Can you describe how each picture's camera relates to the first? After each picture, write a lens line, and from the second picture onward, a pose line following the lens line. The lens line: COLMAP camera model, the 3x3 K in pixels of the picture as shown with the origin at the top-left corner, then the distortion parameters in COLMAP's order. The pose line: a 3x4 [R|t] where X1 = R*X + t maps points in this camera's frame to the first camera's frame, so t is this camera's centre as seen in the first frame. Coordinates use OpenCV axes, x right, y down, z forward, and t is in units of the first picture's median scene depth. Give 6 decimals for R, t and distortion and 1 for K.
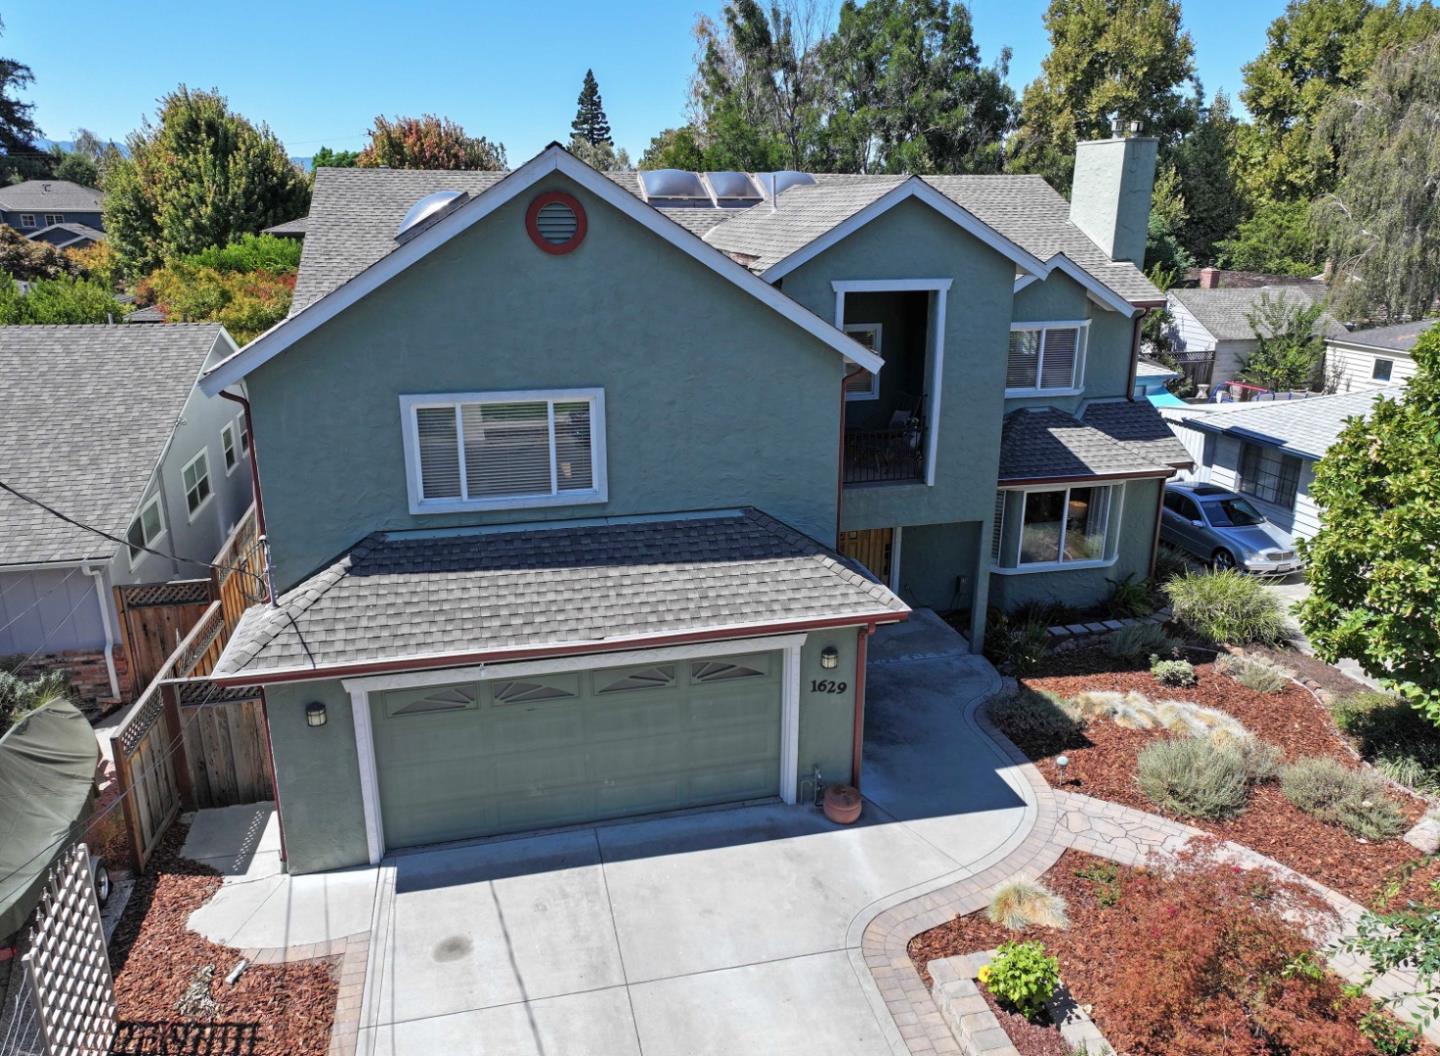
lens RADIAL K [[1009.6, 0, 723.2], [0, 1009.6, 522.1], [0, 0, 1]] dist [-0.004238, 0.020999]
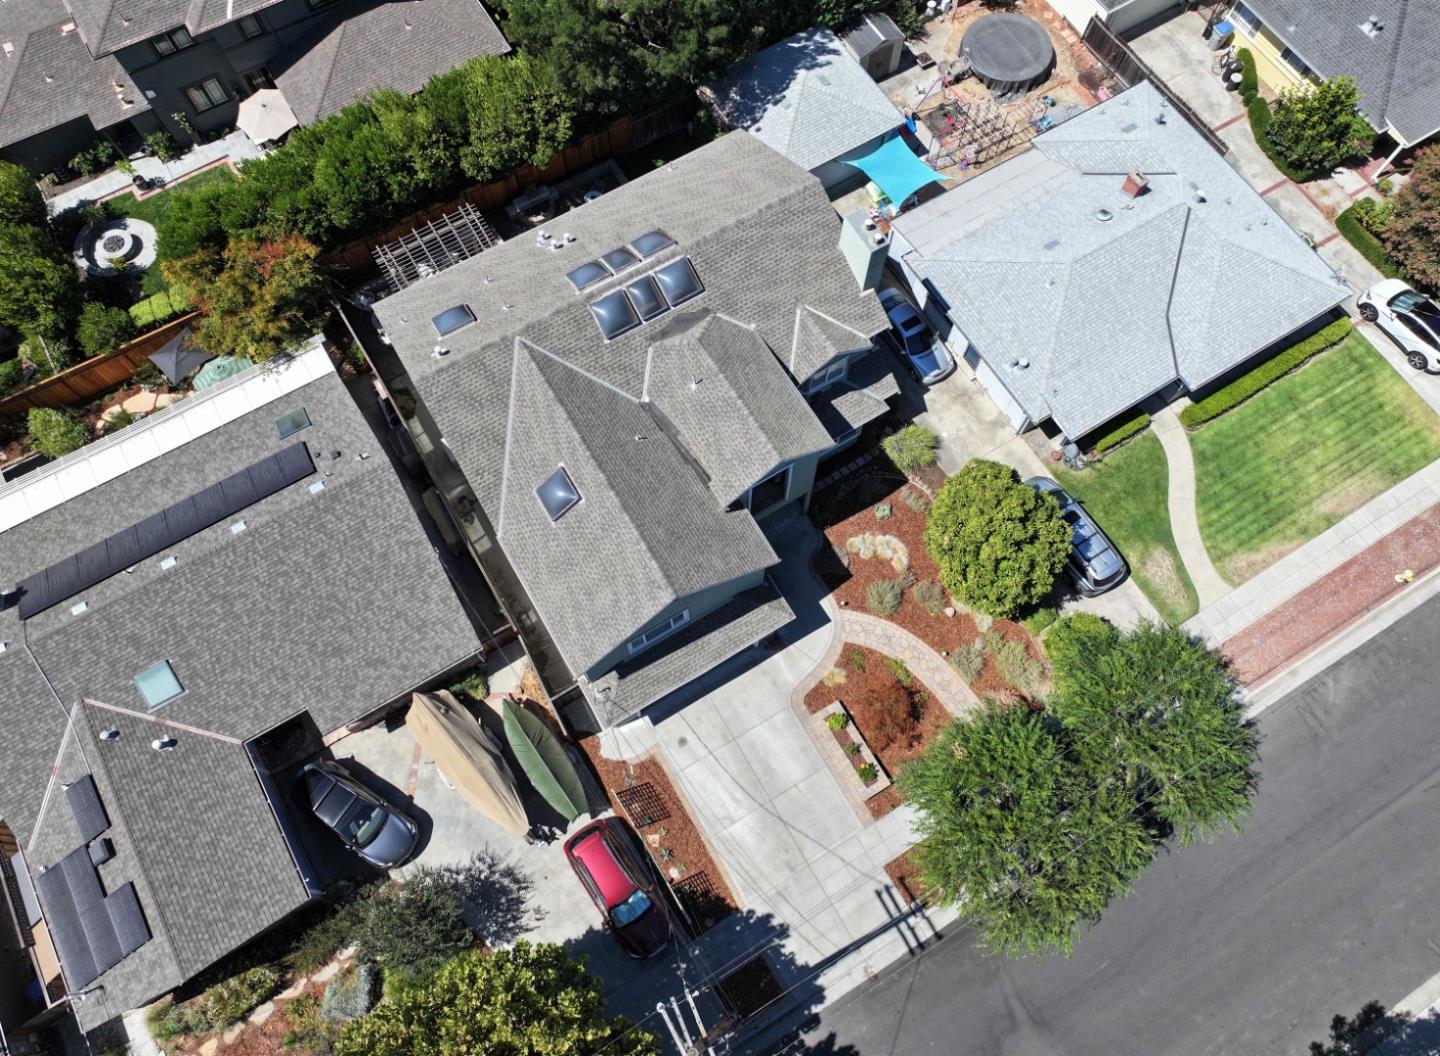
lens RADIAL K [[1009.6, 0, 717.0], [0, 1009.6, 519.4], [0, 0, 1]] dist [-0.004238, 0.020999]
pose [[0.956231, -0.273884, 0.103006, -0.237500], [0.089487, 0.608871, 0.788206, -2.210869], [-0.278595, -0.744489, 0.606730, -0.467180]]
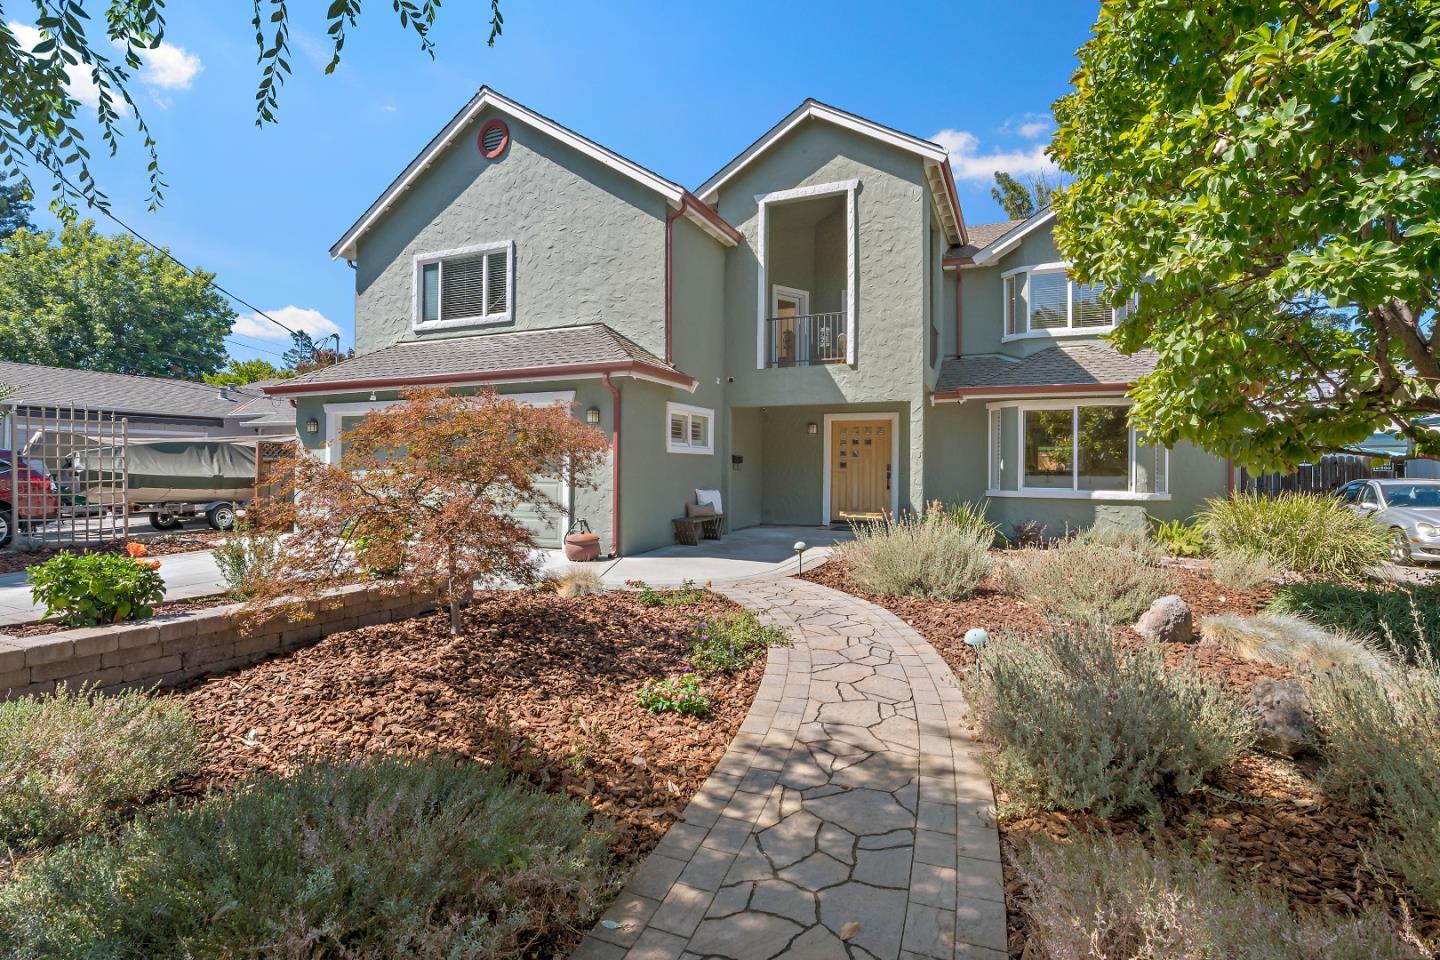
lens RADIAL K [[691.4, 0, 720.8], [0, 691.4, 455.0], [0, 0, 1]] dist [0.010960, -0.001046]
pose [[0.790394, -0.012320, -0.612474, 0.664046], [-0.185694, 0.947940, -0.258705, 0.333005], [0.583776, 0.318212, 0.746958, 0.470171]]
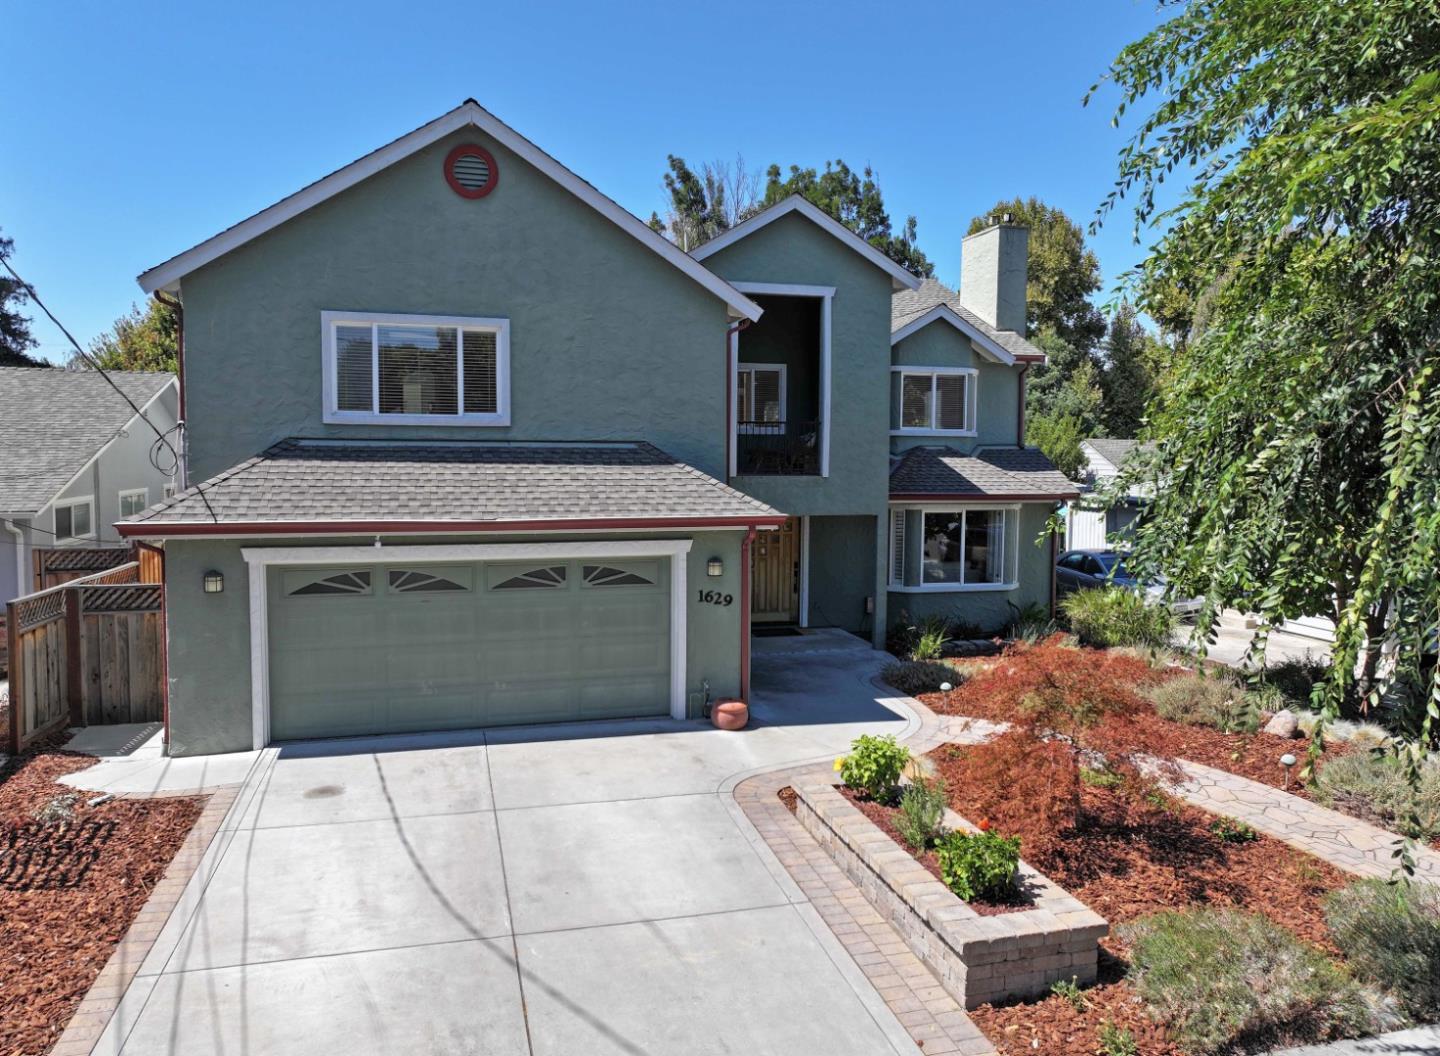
lens RADIAL K [[1009.6, 0, 723.2], [0, 1009.6, 522.3], [0, 0, 1]] dist [-0.004238, 0.020999]
pose [[0.999468, 0.001580, 0.032569, 0.074122], [0.005916, 0.973462, -0.228774, 0.308790], [-0.032066, 0.228845, 0.972935, -0.038609]]
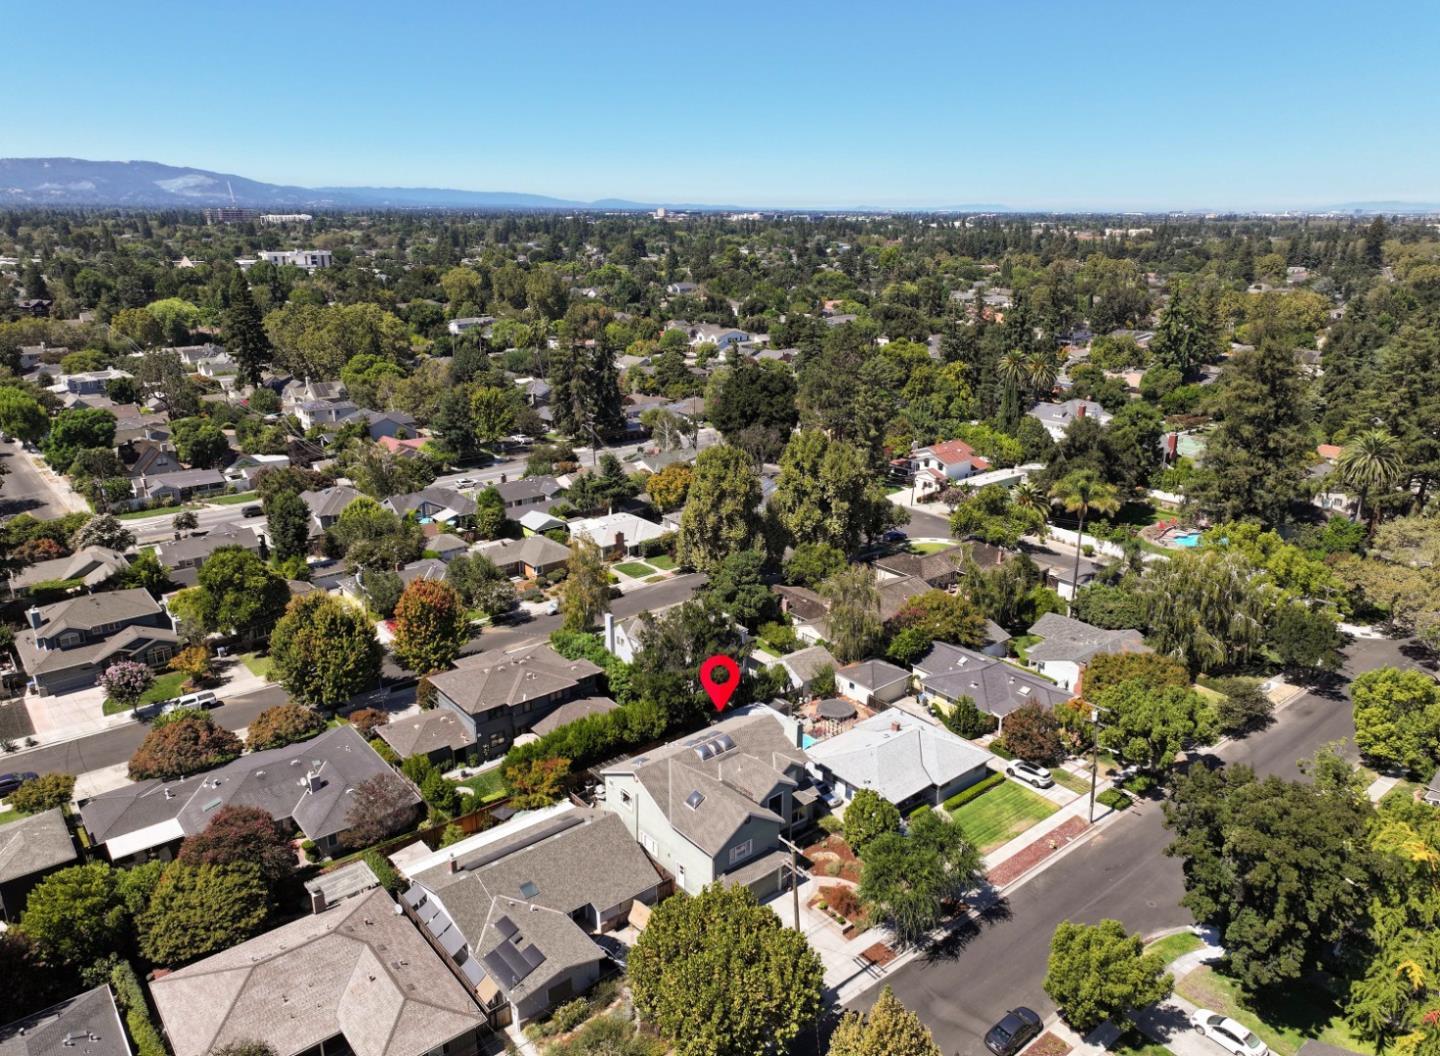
lens RADIAL K [[1009.6, 0, 727.3], [0, 1009.6, 517.1], [0, 0, 1]] dist [-0.004238, 0.020999]
pose [[0.899952, -0.124396, 0.417866, -2.542186], [0.125598, 0.991773, 0.024745, -2.206583], [-0.417506, 0.030214, 0.908172, -4.614620]]
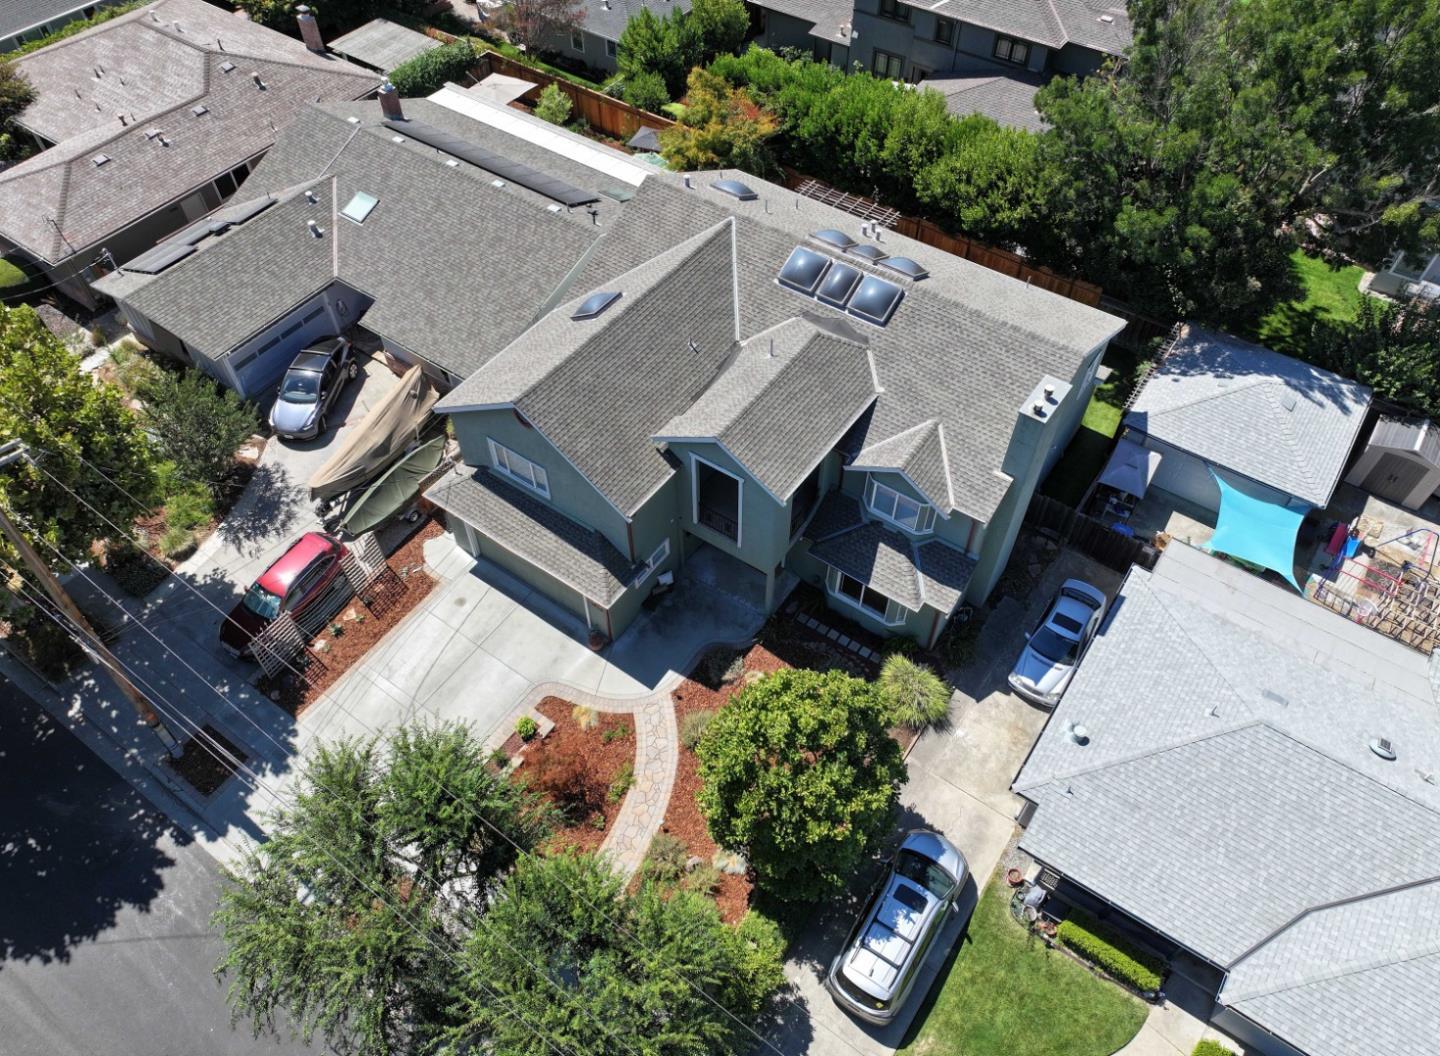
lens RADIAL K [[1009.6, 0, 732.1], [0, 1009.6, 524.5], [0, 0, 1]] dist [-0.004238, 0.020999]
pose [[0.657381, 0.584630, -0.475454, 1.301610], [-0.223887, 0.753984, 0.617562, -1.499414], [0.719531, -0.299526, 0.626546, -0.236601]]
